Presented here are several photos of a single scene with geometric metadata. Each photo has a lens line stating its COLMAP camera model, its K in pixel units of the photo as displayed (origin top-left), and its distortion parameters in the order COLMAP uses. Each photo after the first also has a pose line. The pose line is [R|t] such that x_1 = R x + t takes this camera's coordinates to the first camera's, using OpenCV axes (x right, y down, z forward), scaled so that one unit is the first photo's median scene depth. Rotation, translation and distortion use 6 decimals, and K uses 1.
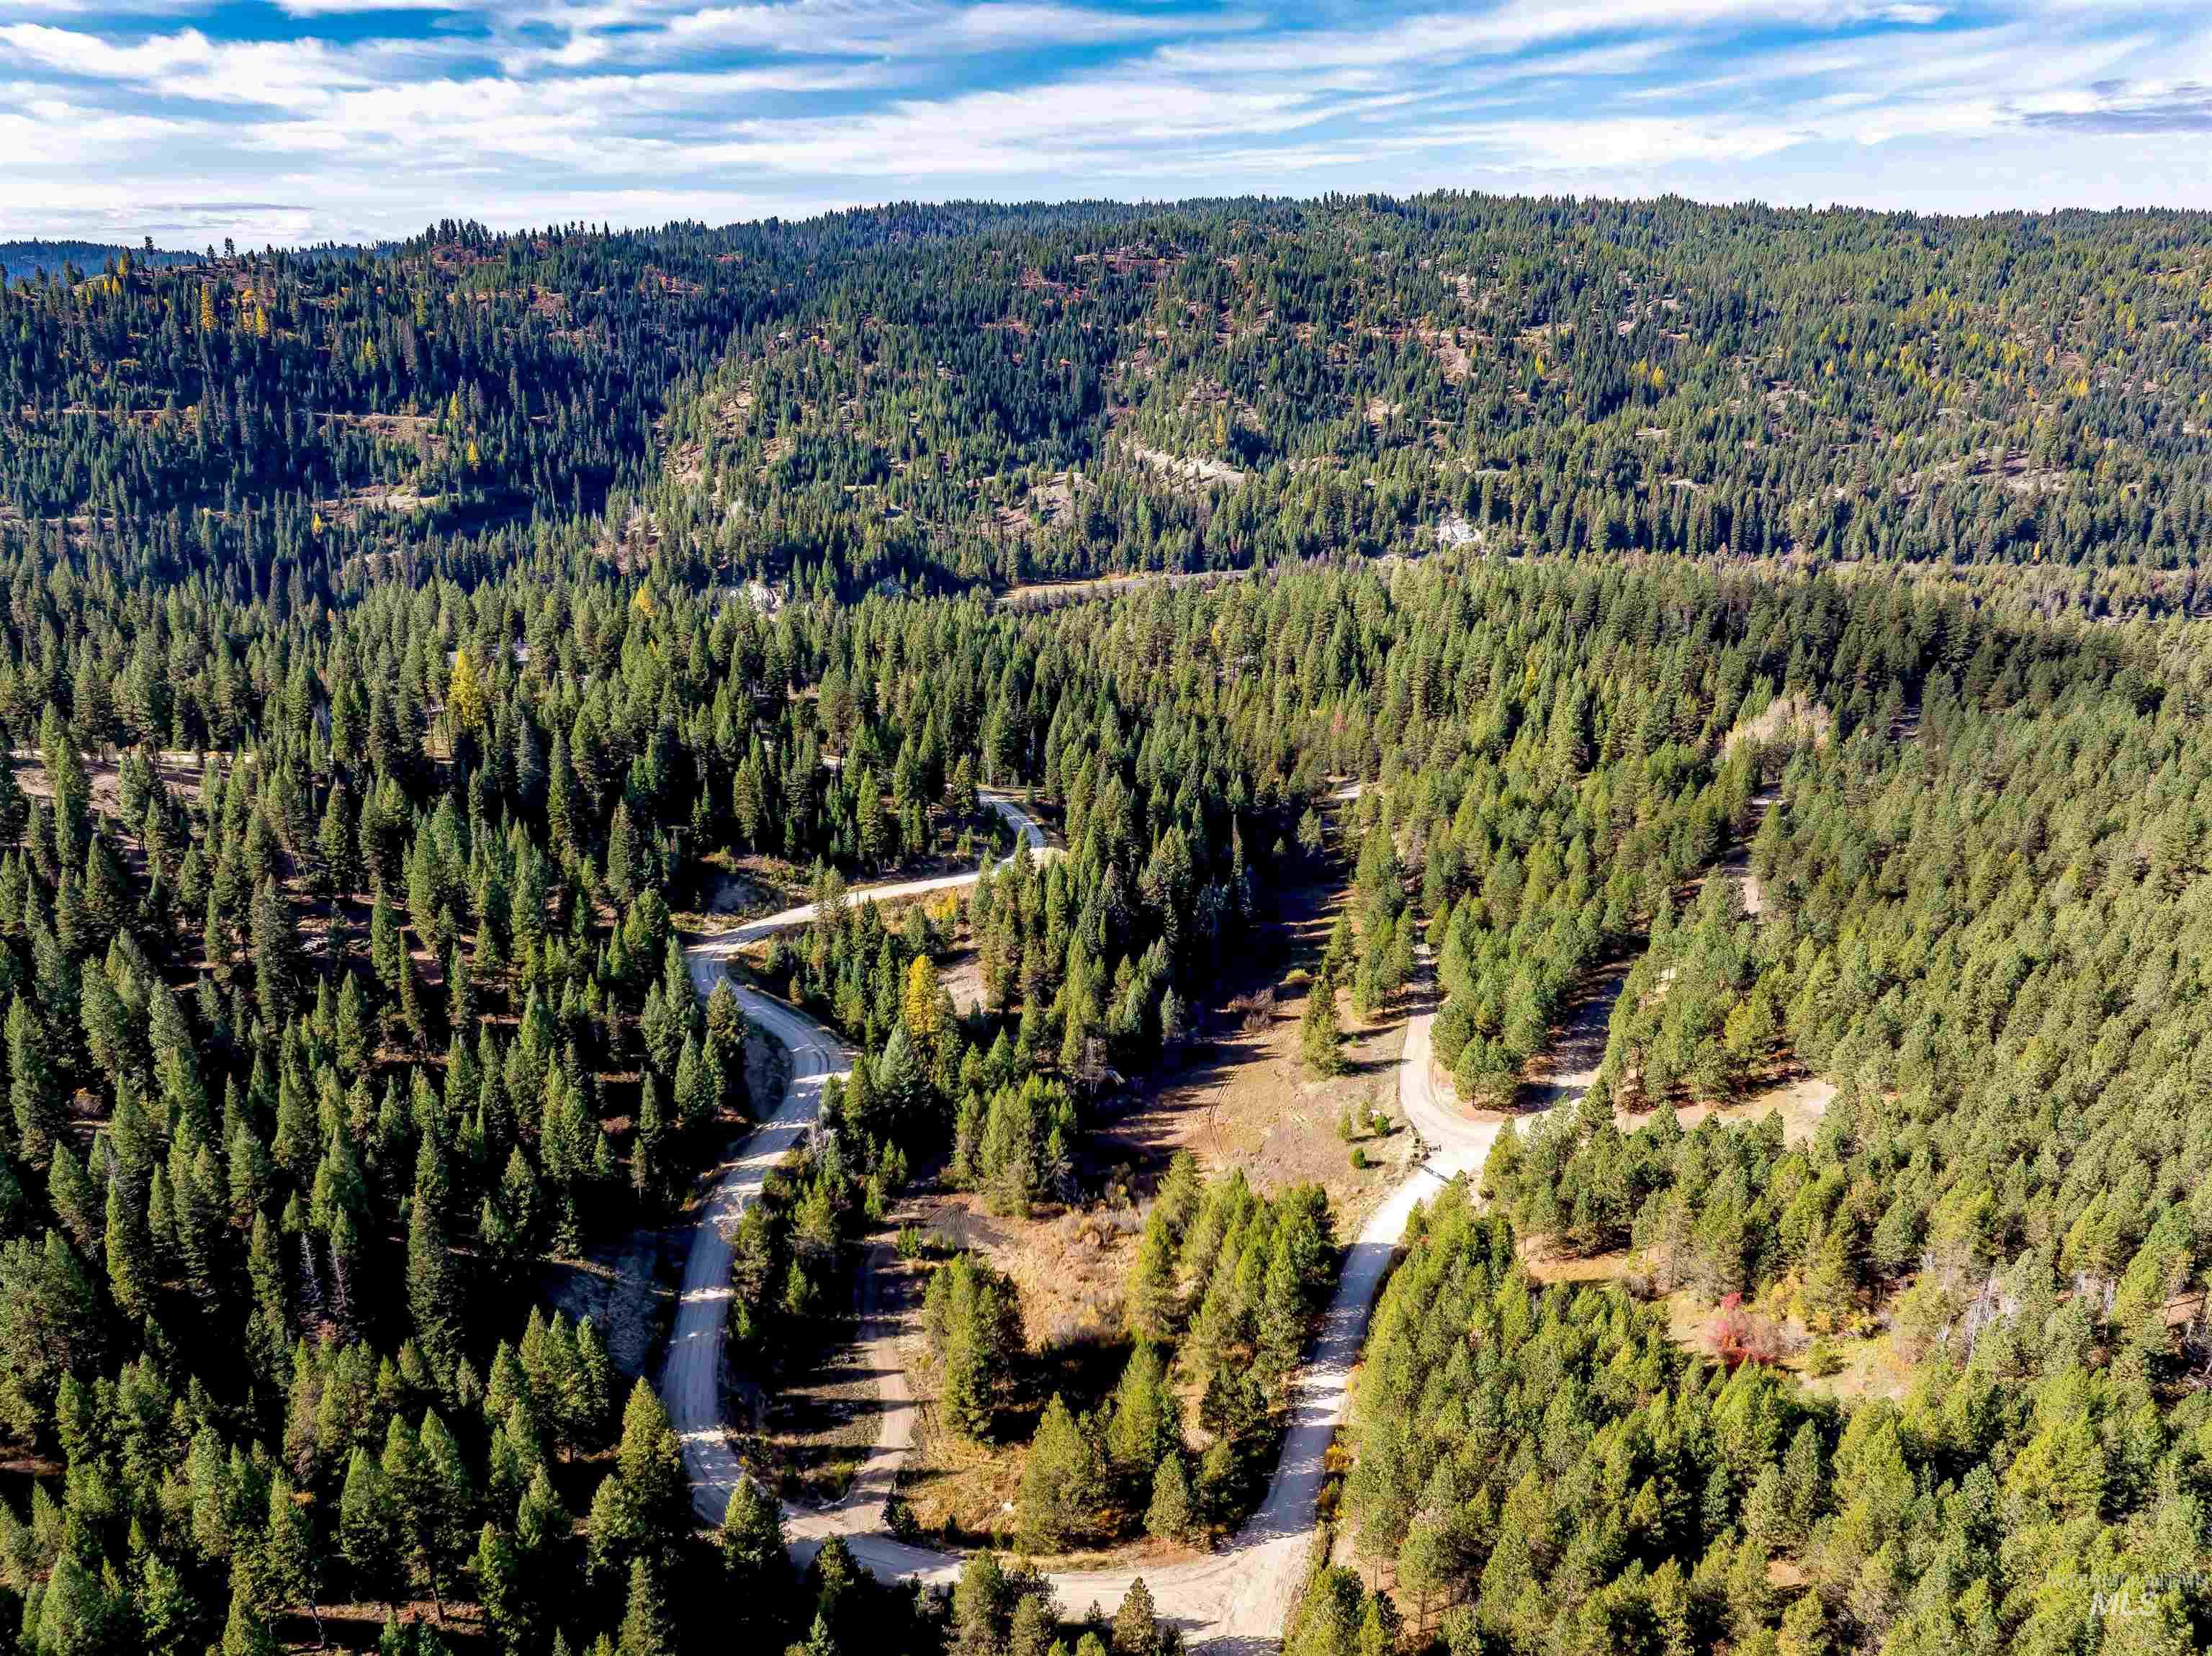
lens RADIAL K [[1574.0, 0, 1110.5], [0, 1574.0, 818.7], [0, 0, 1]] dist [-0.050171, 0.025999]
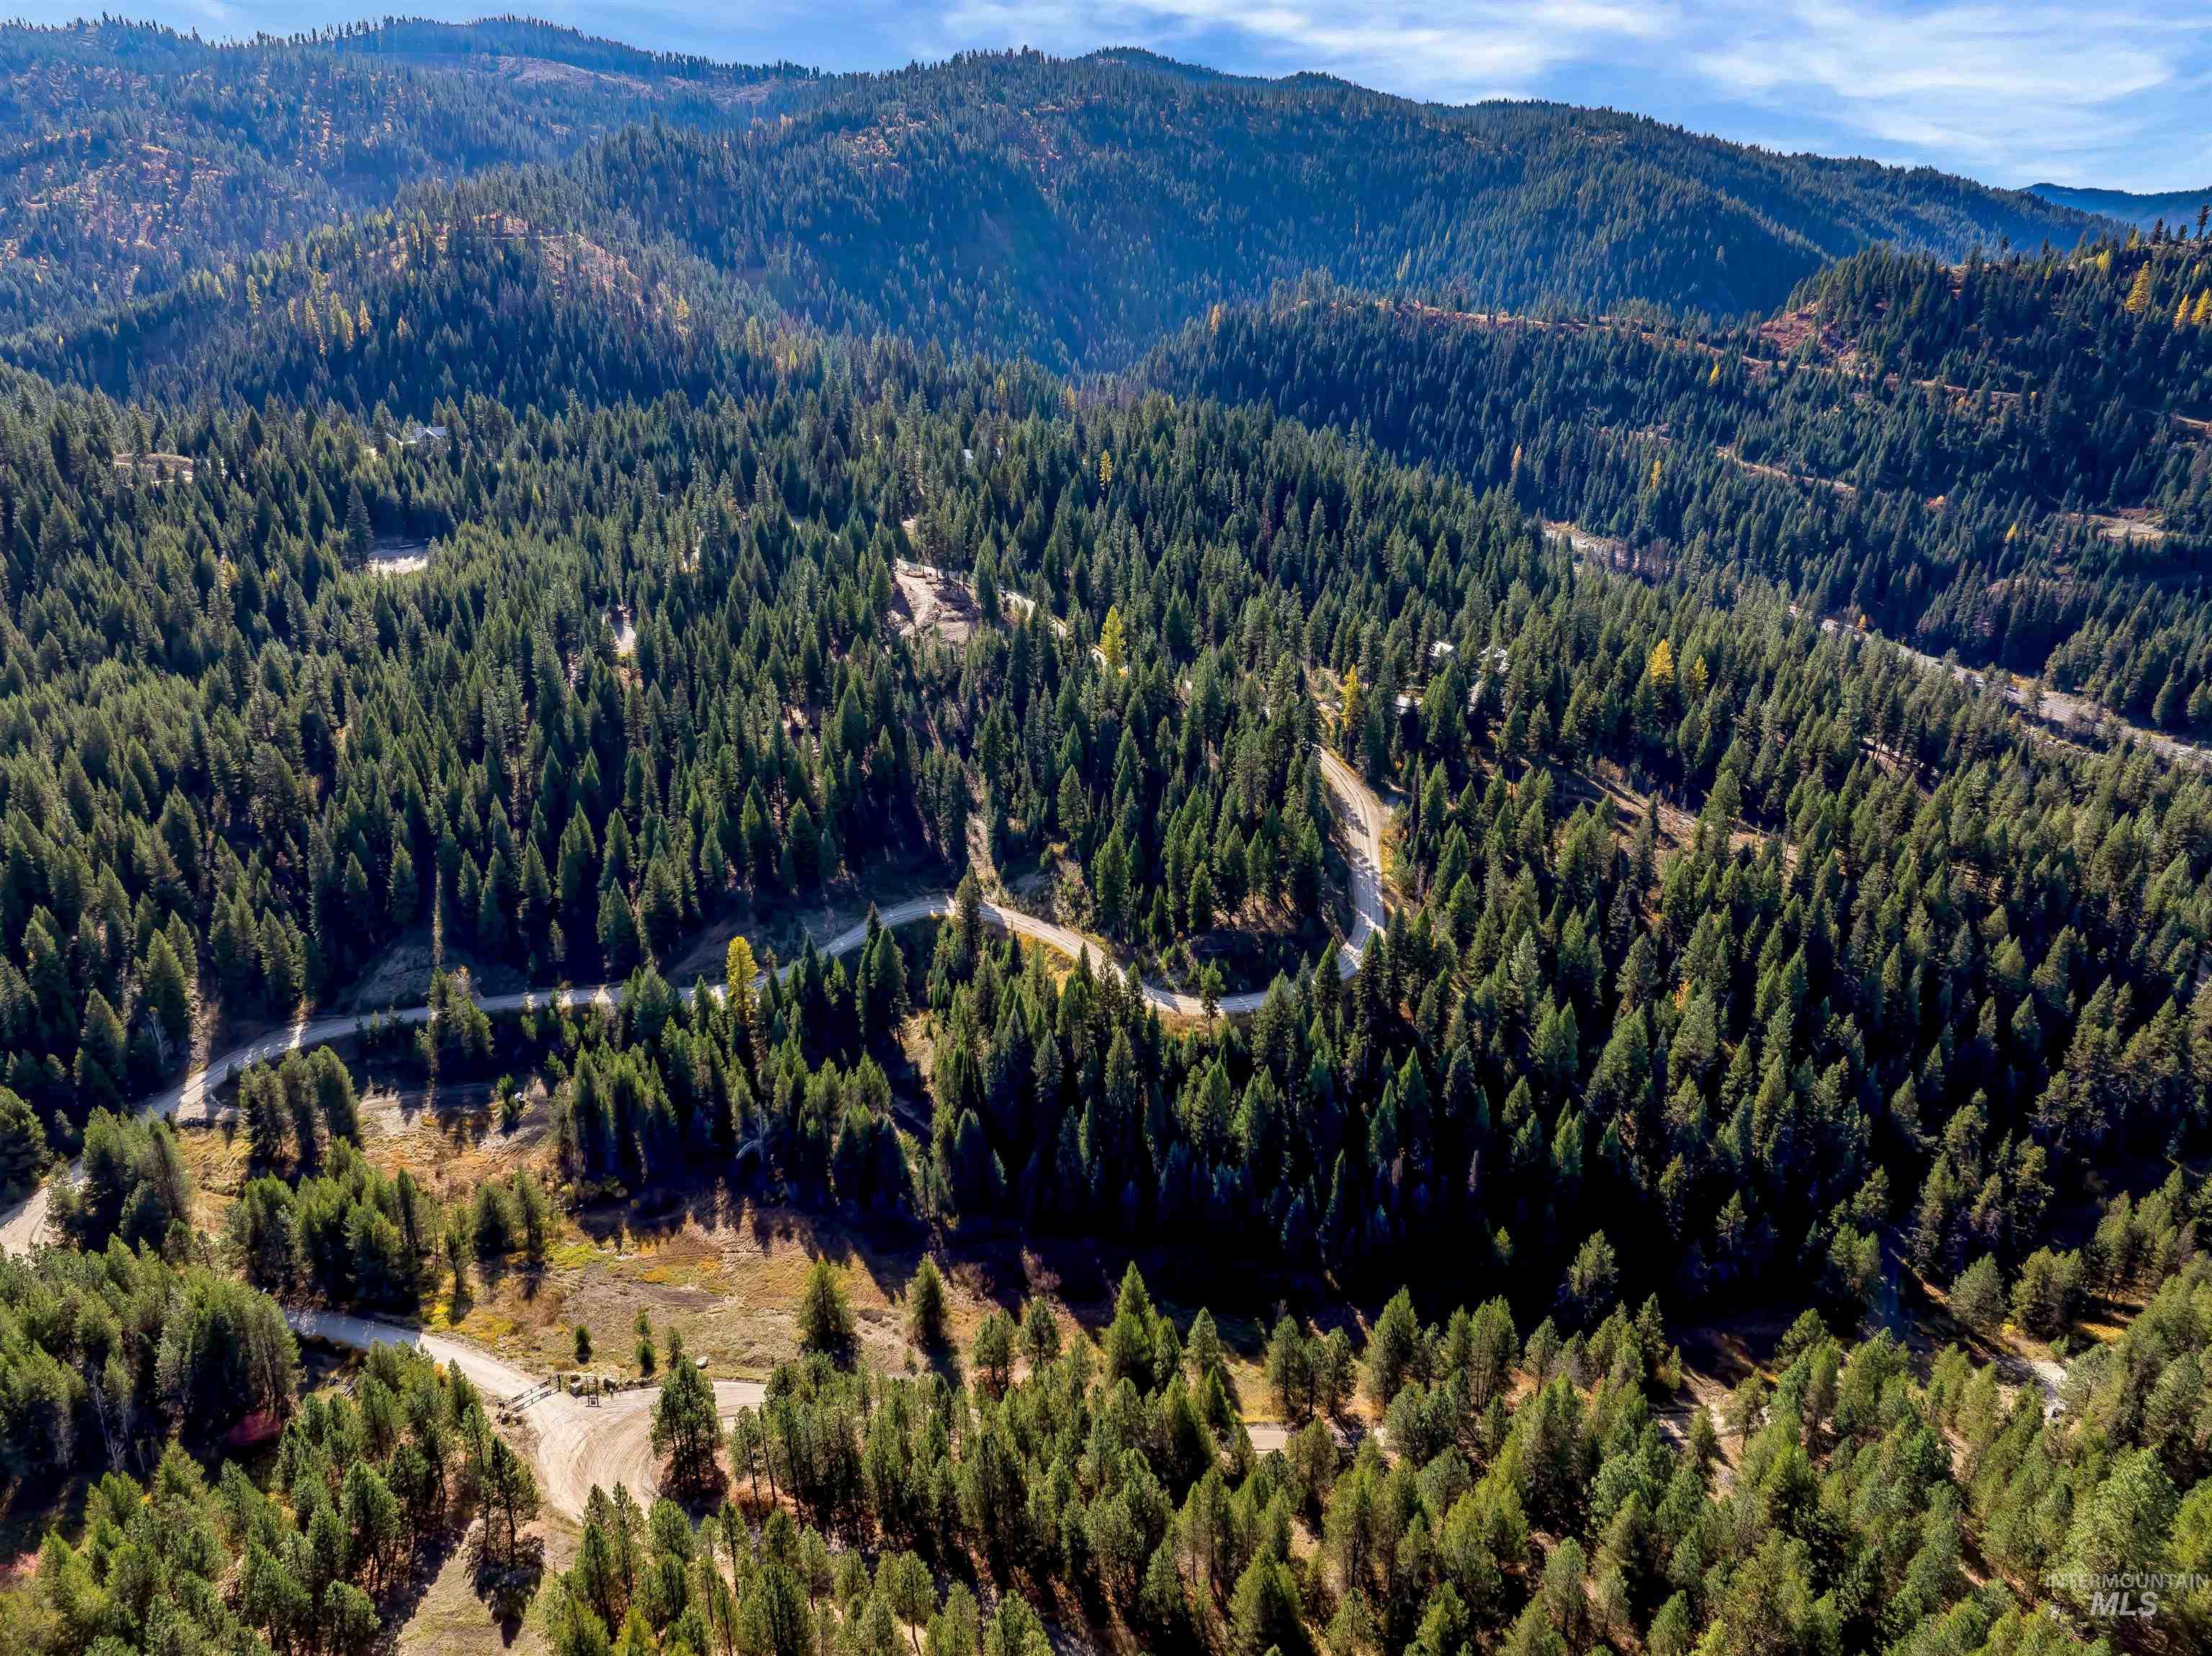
lens RADIAL K [[1574.0, 0, 1097.6], [0, 1574.0, 826.8], [0, 0, 1]] dist [-0.050171, 0.025999]
pose [[0.122405, 0.351643, -0.928097, 0.319905], [-0.320843, 0.898938, 0.298279, -0.138072], [0.939189, 0.261263, 0.222857, 0.357660]]
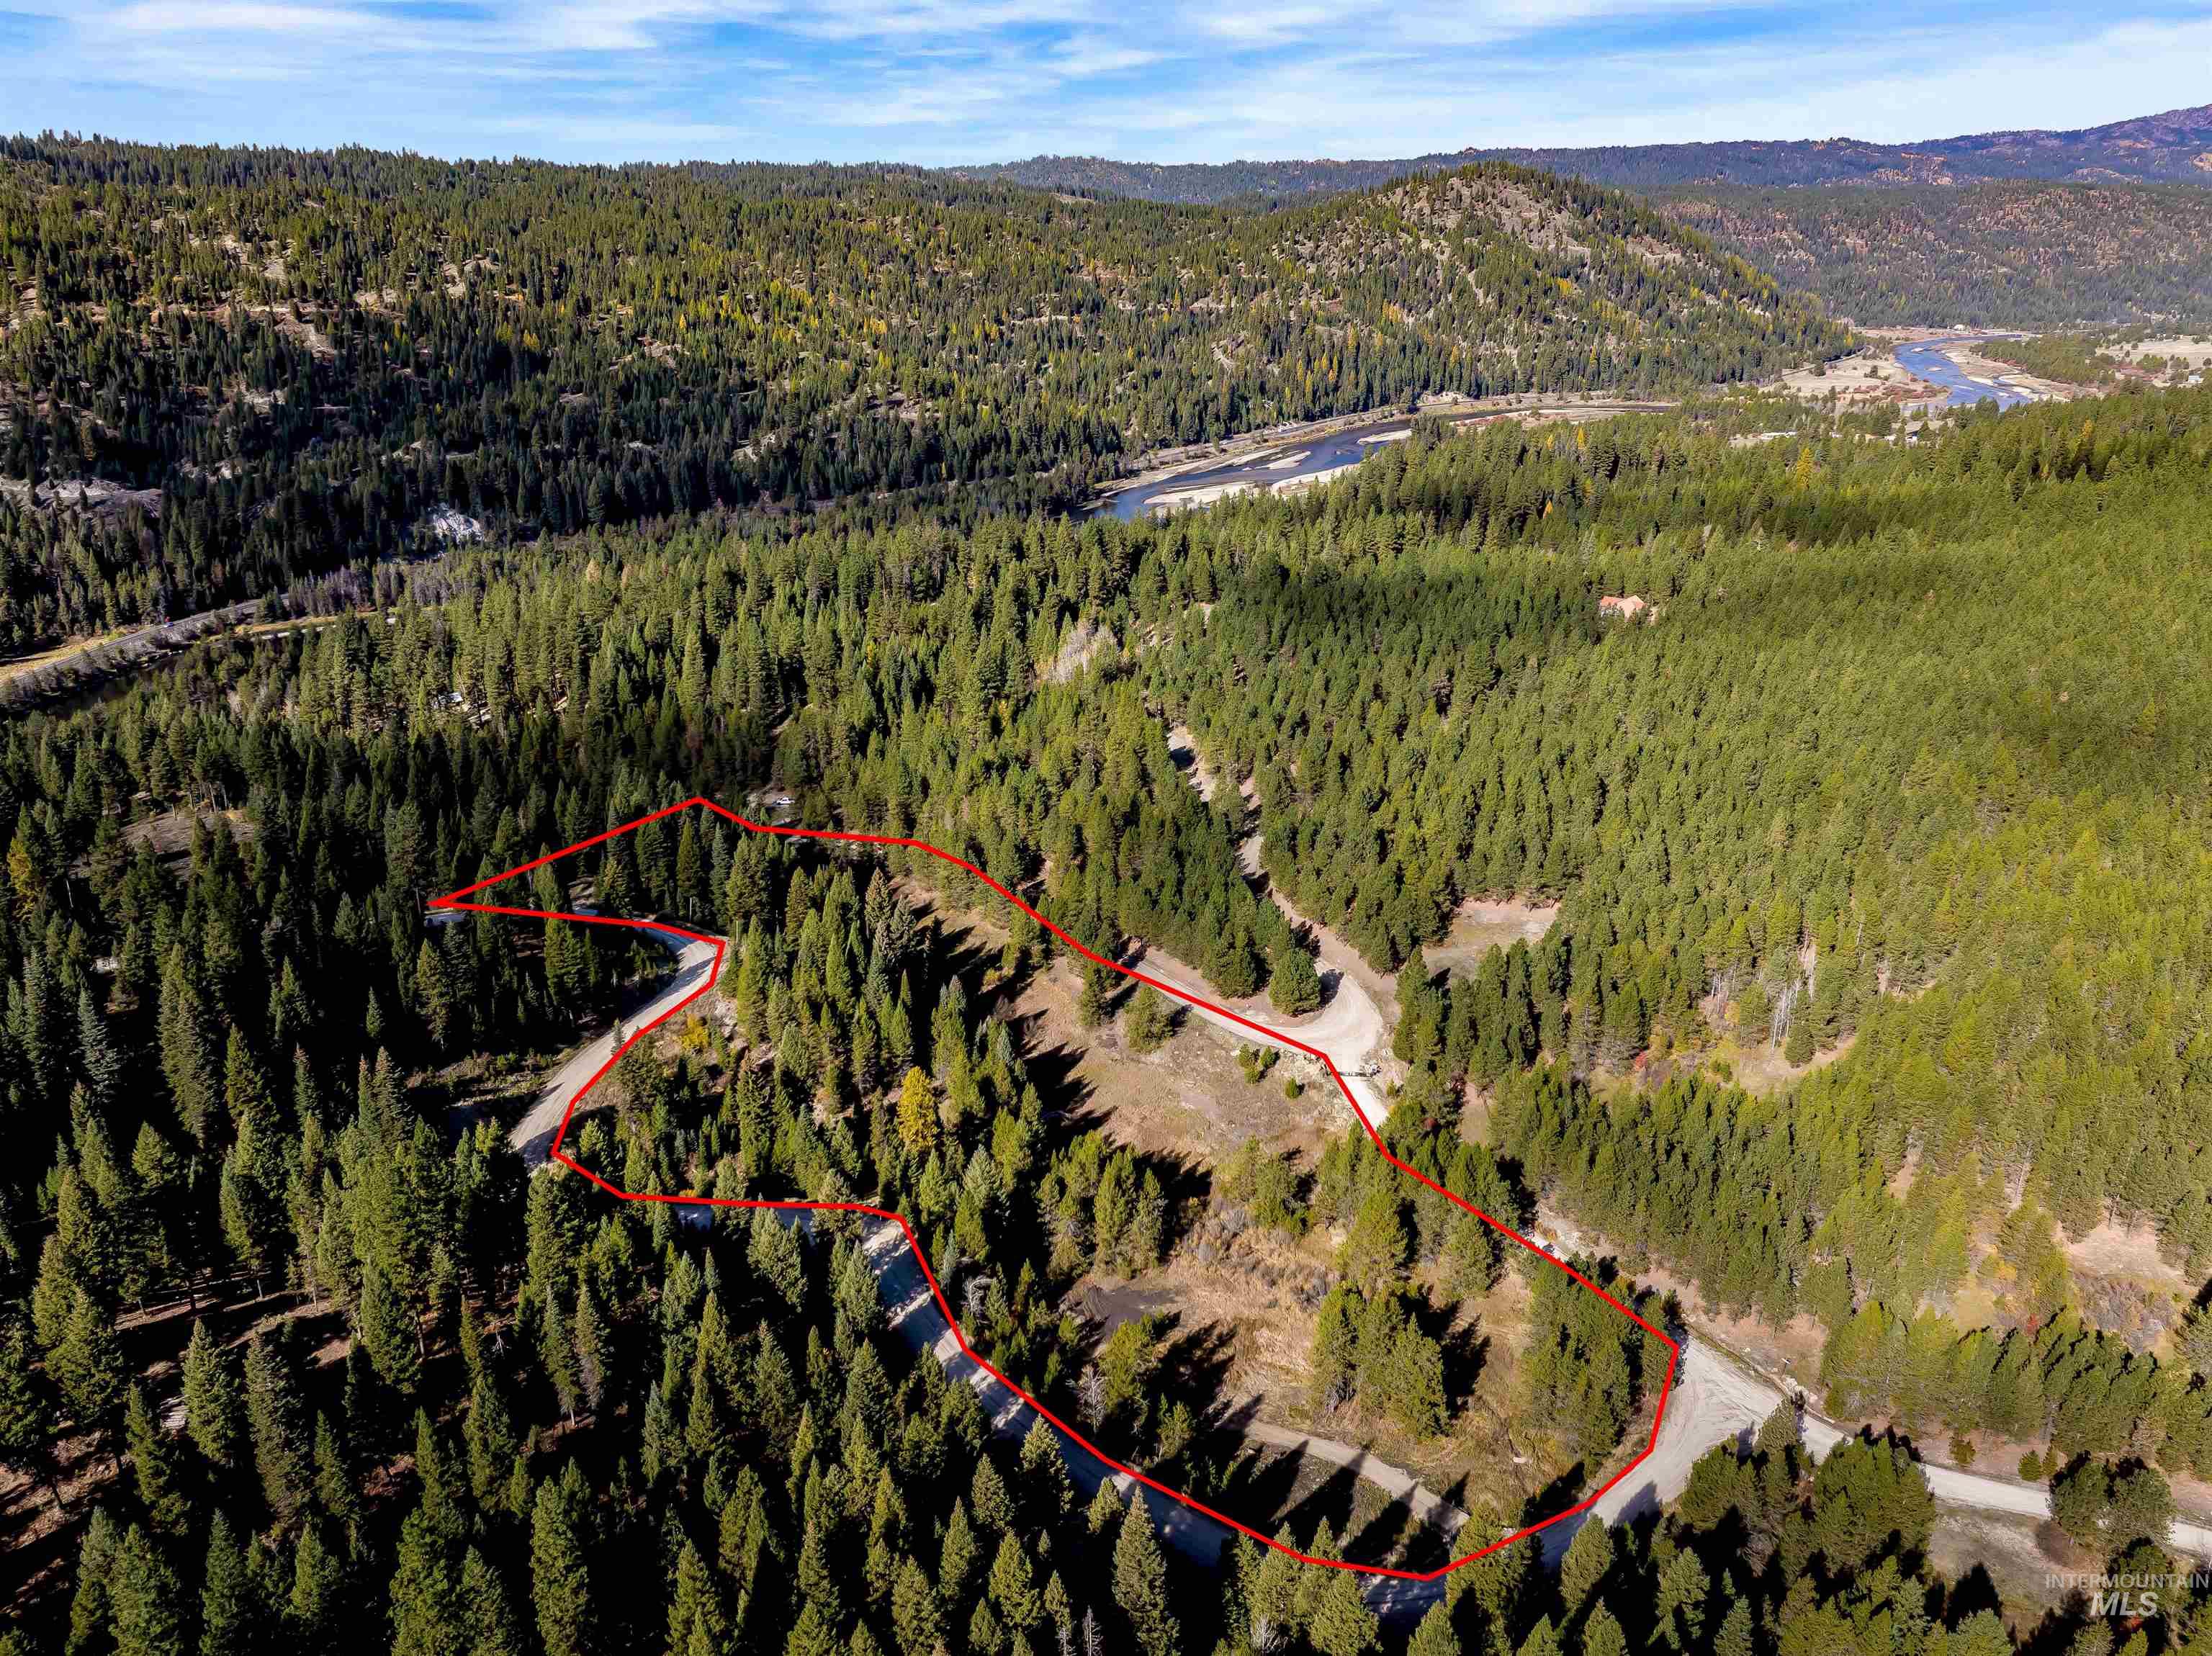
lens RADIAL K [[1574.0, 0, 1111.7], [0, 1574.0, 785.0], [0, 0, 1]] dist [-0.050171, 0.025999]
pose [[0.677362, -0.248446, 0.692427, -0.230233], [0.238898, 0.964521, 0.112373, -0.052876], [-0.695779, 0.089303, 0.712683, 0.098566]]
